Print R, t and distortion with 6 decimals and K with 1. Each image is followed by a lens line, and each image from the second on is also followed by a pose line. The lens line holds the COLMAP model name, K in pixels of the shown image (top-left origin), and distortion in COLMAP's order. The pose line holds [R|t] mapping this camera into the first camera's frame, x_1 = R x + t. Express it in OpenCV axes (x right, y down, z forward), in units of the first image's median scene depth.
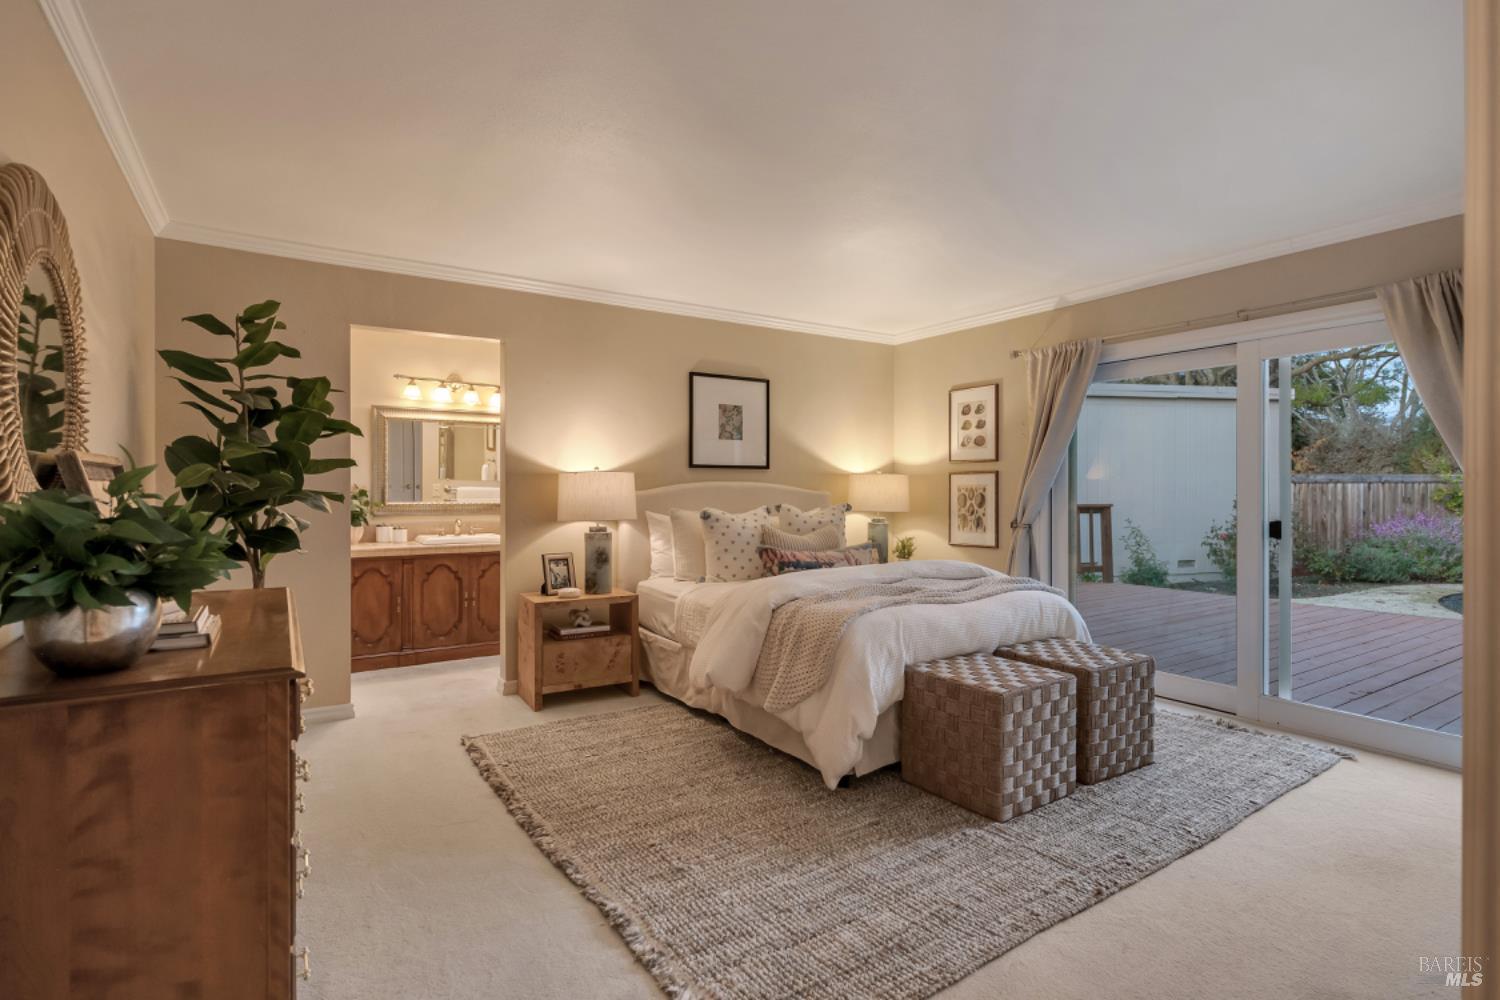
lens RADIAL K [[726.6, 0, 776.5], [0, 726.6, 492.2], [0, 0, 1]] dist [-0.001906, 0.000117]
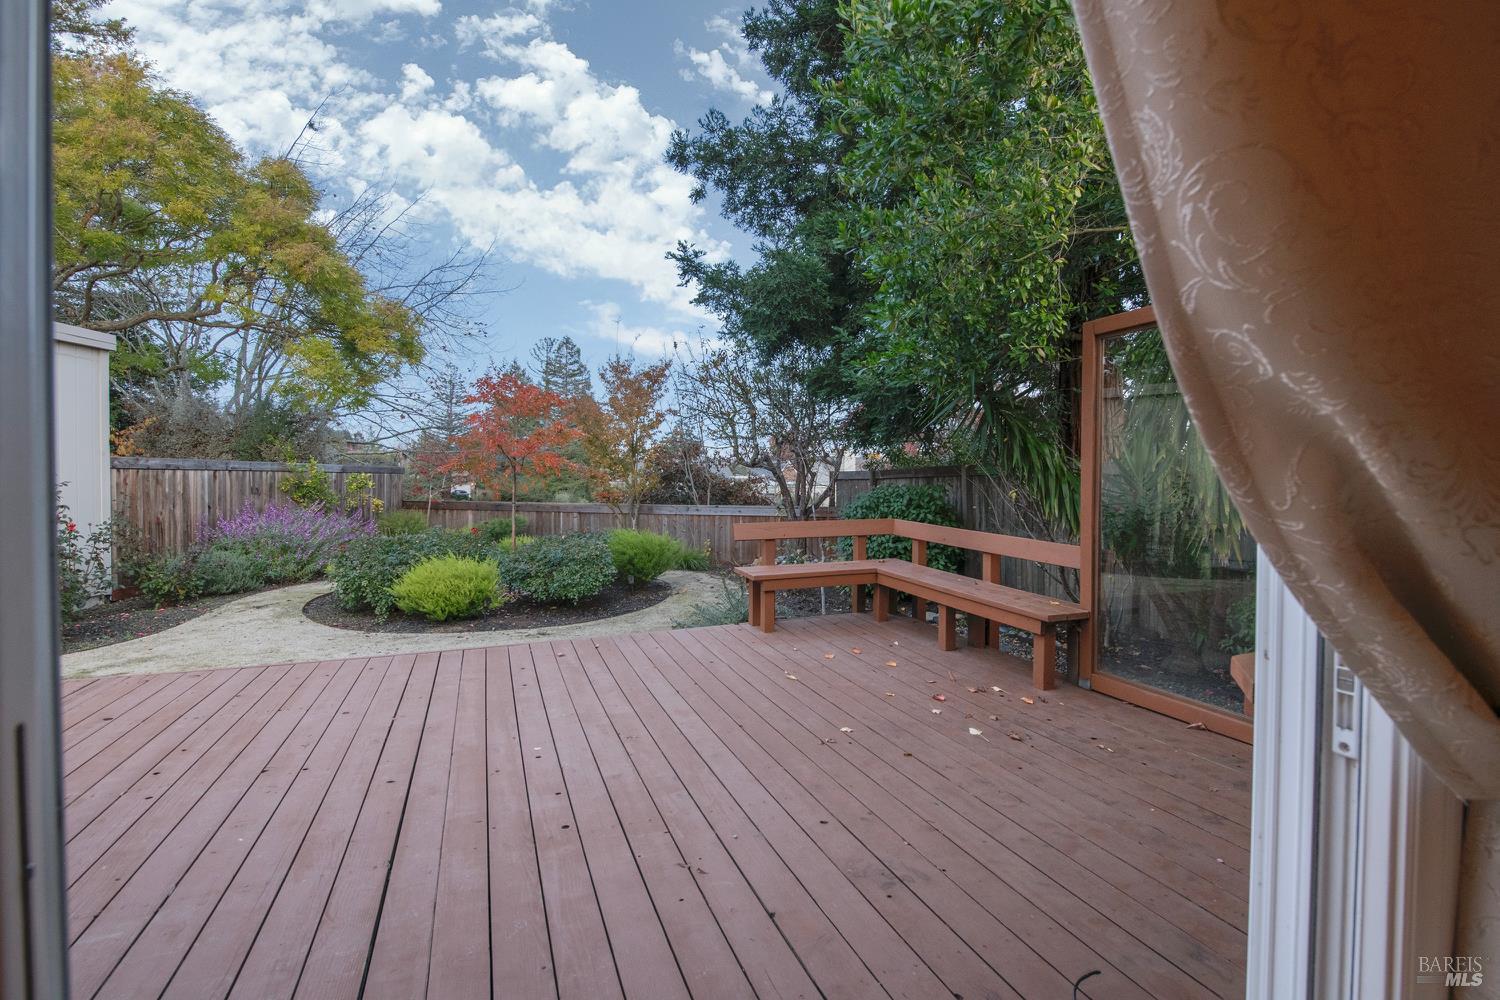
lens RADIAL K [[737.4, 0, 745.2], [0, 737.4, 498.8], [0, 0, 1]] dist [-0.005741, -0.000364]
pose [[0.241508, -0.022524, 0.970137, 0.226293], [-0.000956, 0.999725, 0.023449, -0.001317], [-0.970398, -0.006590, 0.241420, 0.316633]]
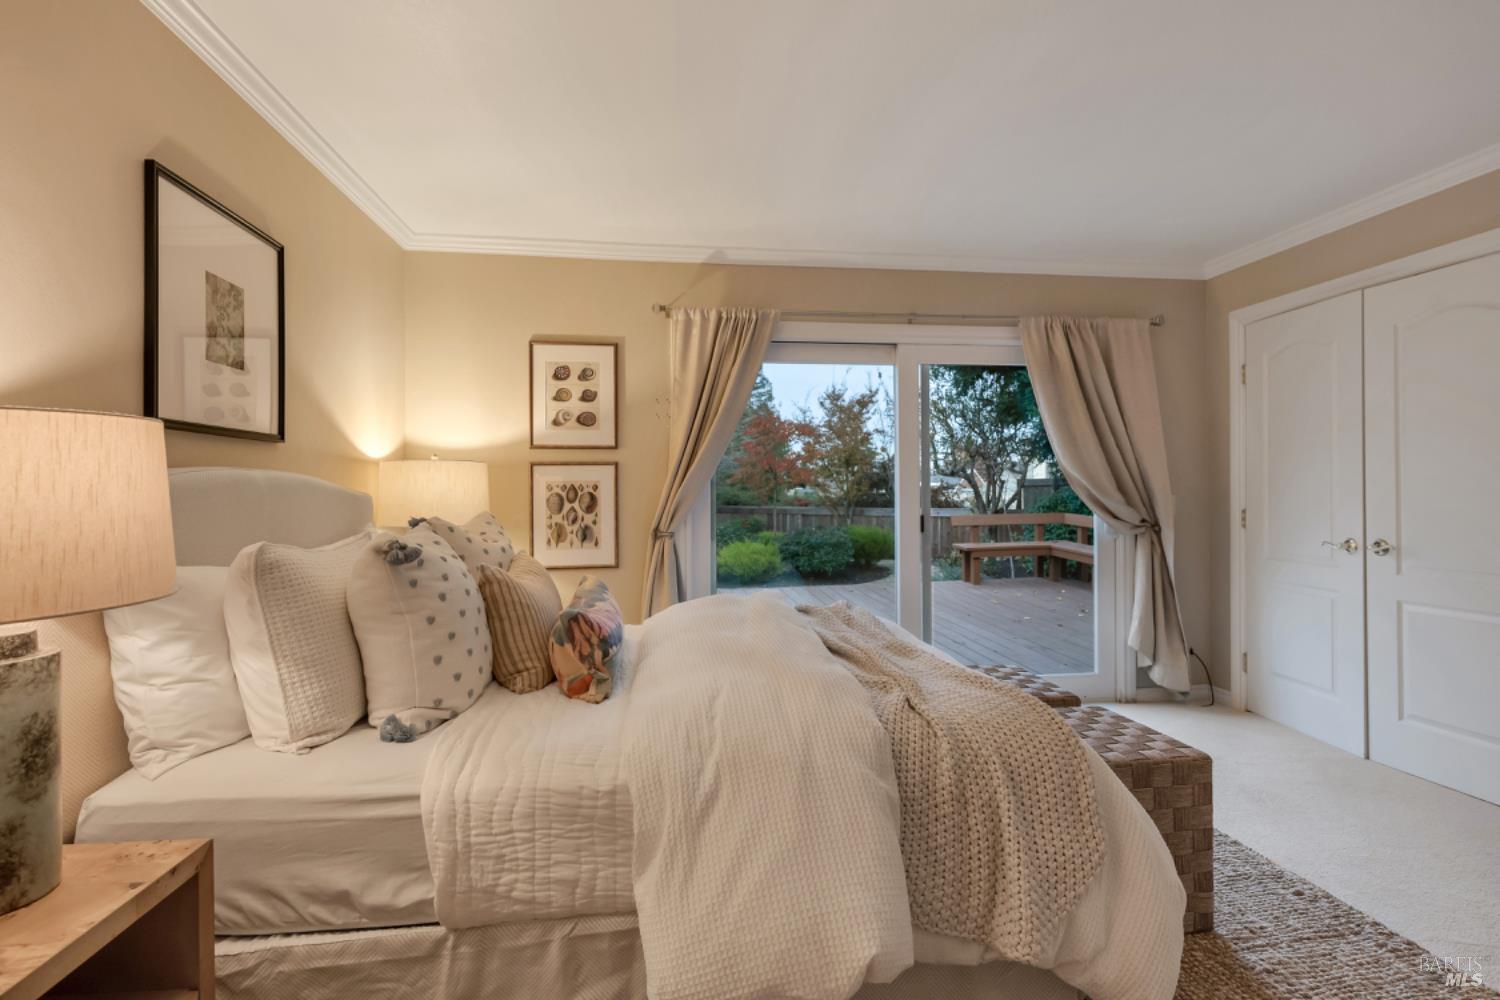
lens RADIAL K [[726.6, 0, 756.1], [0, 726.6, 491.2], [0, 0, 1]] dist [-0.001906, 0.000117]
pose [[0.456979, -0.004673, 0.889465, -0.142041], [0.007209, 0.999973, 0.001550, 0.000019], [-0.889448, 0.005704, 0.457000, 0.268340]]
